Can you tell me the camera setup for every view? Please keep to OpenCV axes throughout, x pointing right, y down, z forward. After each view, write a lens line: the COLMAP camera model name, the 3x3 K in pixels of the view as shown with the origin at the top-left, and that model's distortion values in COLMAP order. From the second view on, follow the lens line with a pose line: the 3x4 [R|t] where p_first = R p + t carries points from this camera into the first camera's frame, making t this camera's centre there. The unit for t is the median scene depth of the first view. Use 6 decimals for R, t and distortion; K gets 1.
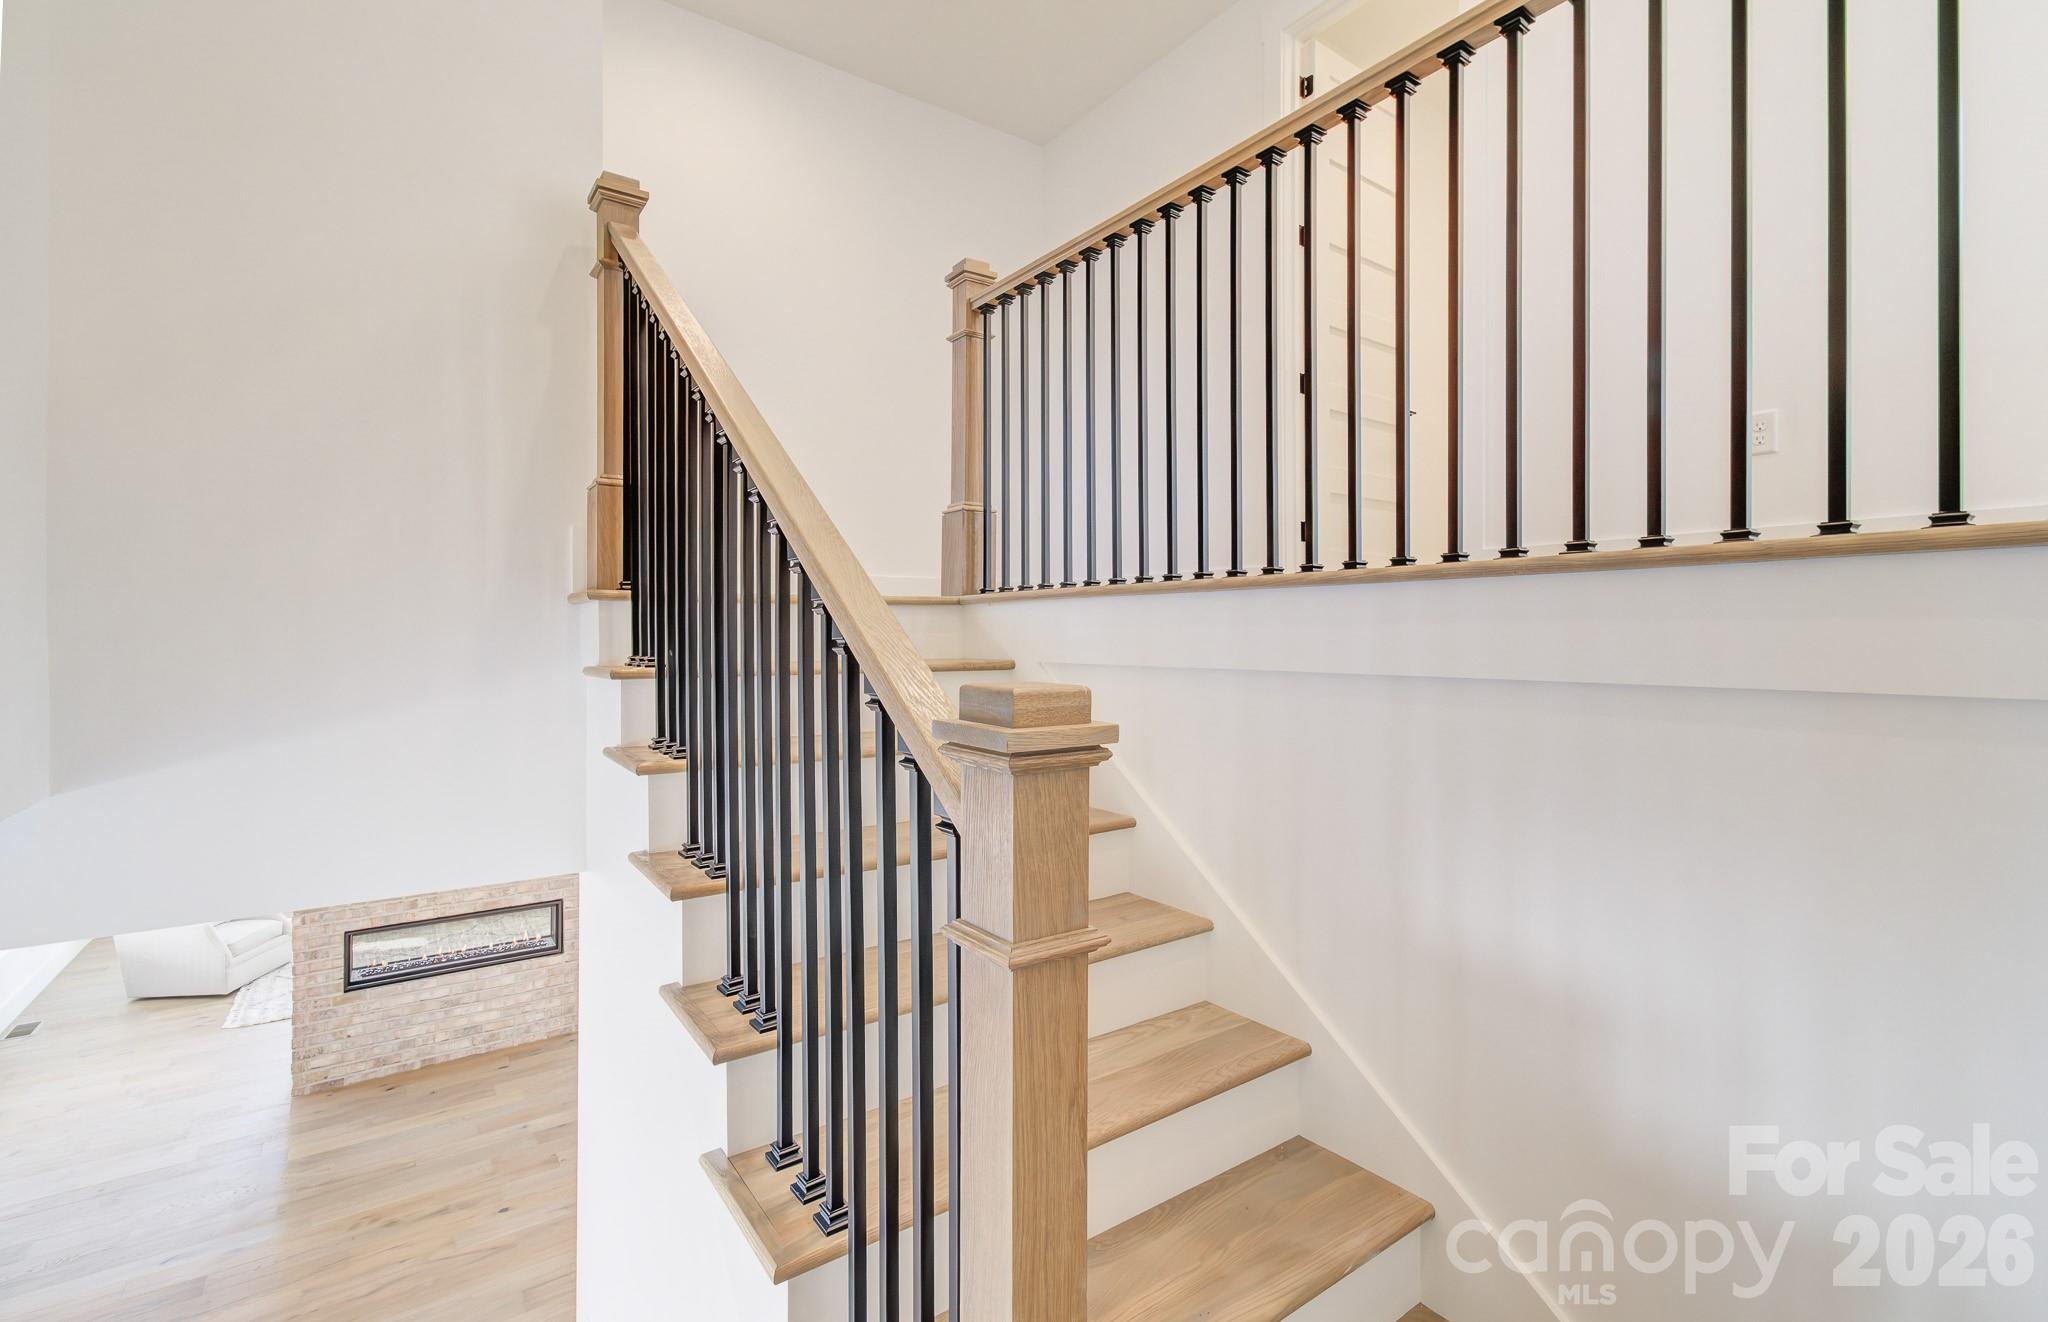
lens RADIAL K [[886.4, 0, 1010.0], [0, 886.4, 620.7], [0, 0, 1]] dist [0.002141, 0.000735]
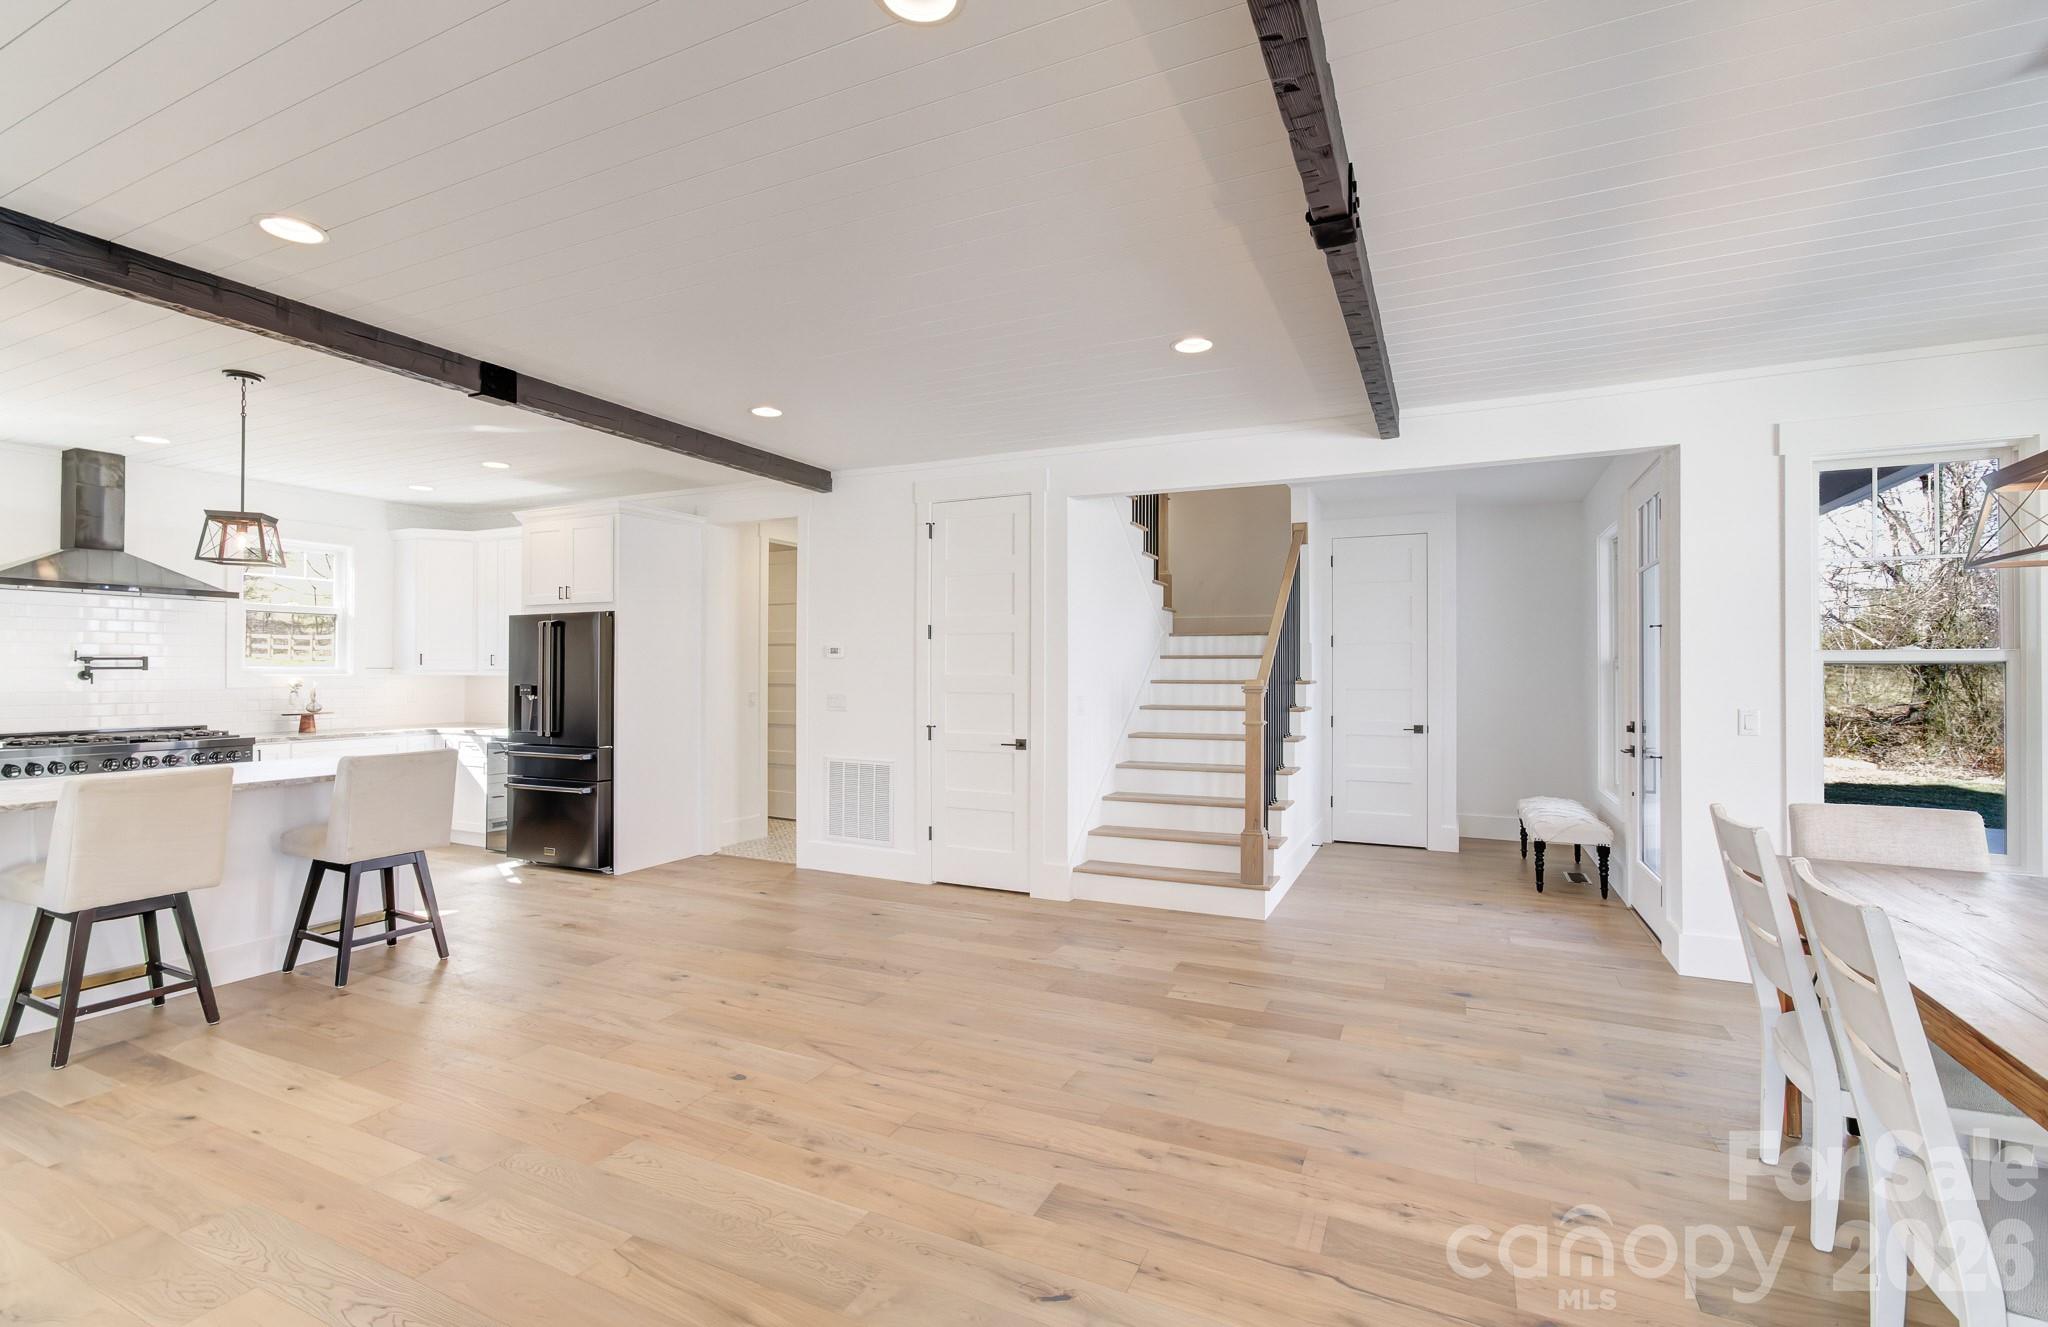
lens RADIAL K [[895.0, 0, 1039.5], [0, 895.0, 666.8], [0, 0, 1]] dist [-0.001284, 0.000172]
pose [[-0.505909, 0.002024, 0.862585, -0.941141], [-0.014561, 0.999835, -0.010886, 0.285316], [-0.862464, -0.018068, -0.505796, 0.874316]]
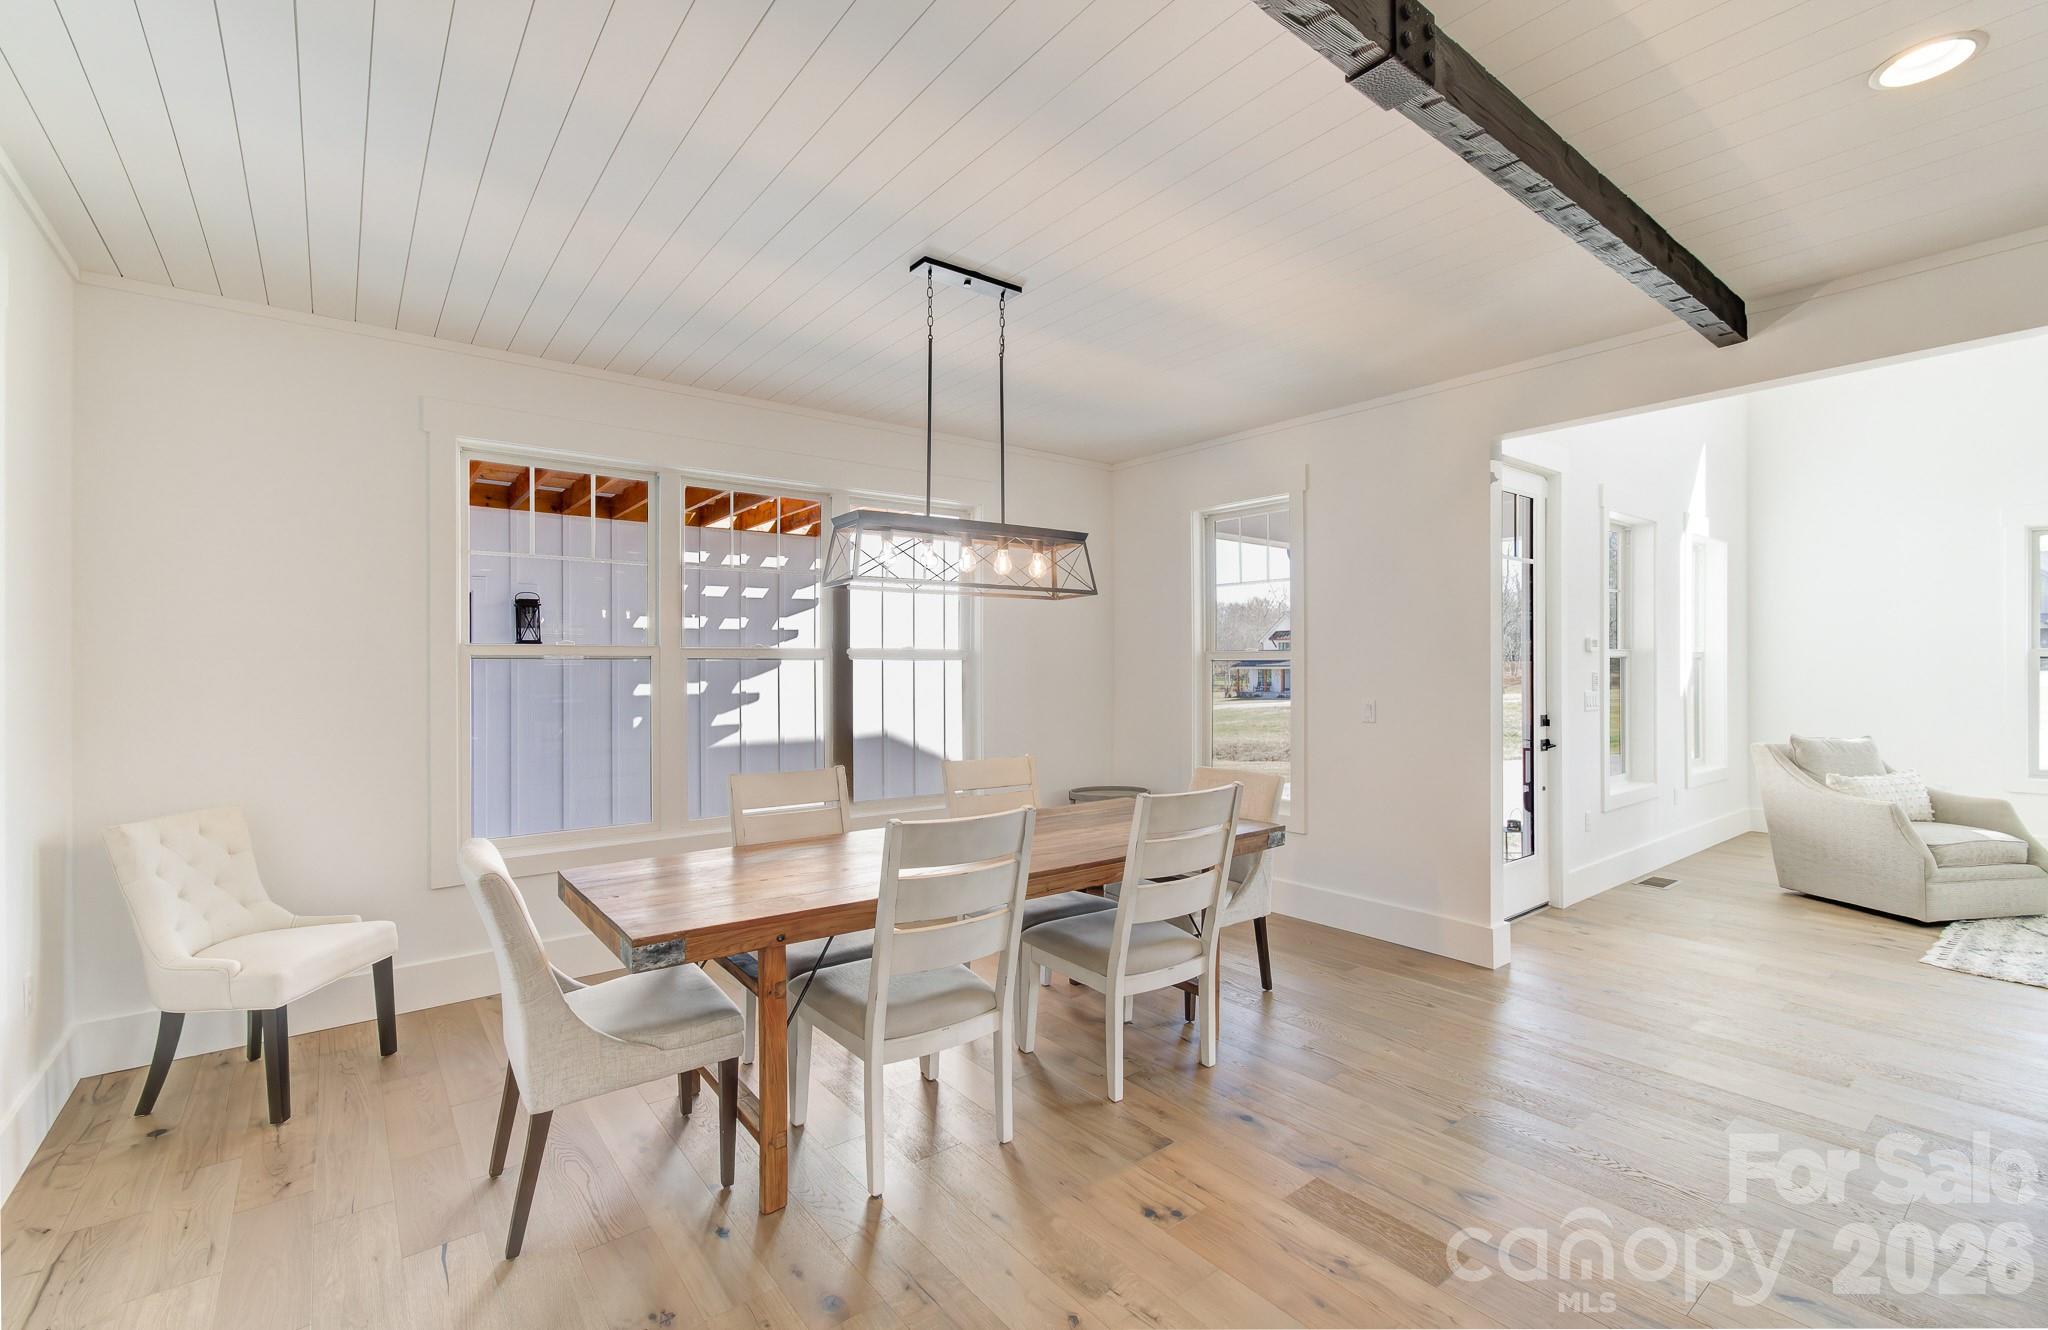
lens RADIAL K [[882.6, 0, 1020.9], [0, 882.6, 662.2], [0, 0, 1]] dist [0.000950, 0.000258]
pose [[0.056429, -0.004266, -0.998397, -0.368907], [0.020425, 0.999787, -0.003118, 0.277451], [0.998198, -0.020216, 0.056504, 0.415034]]
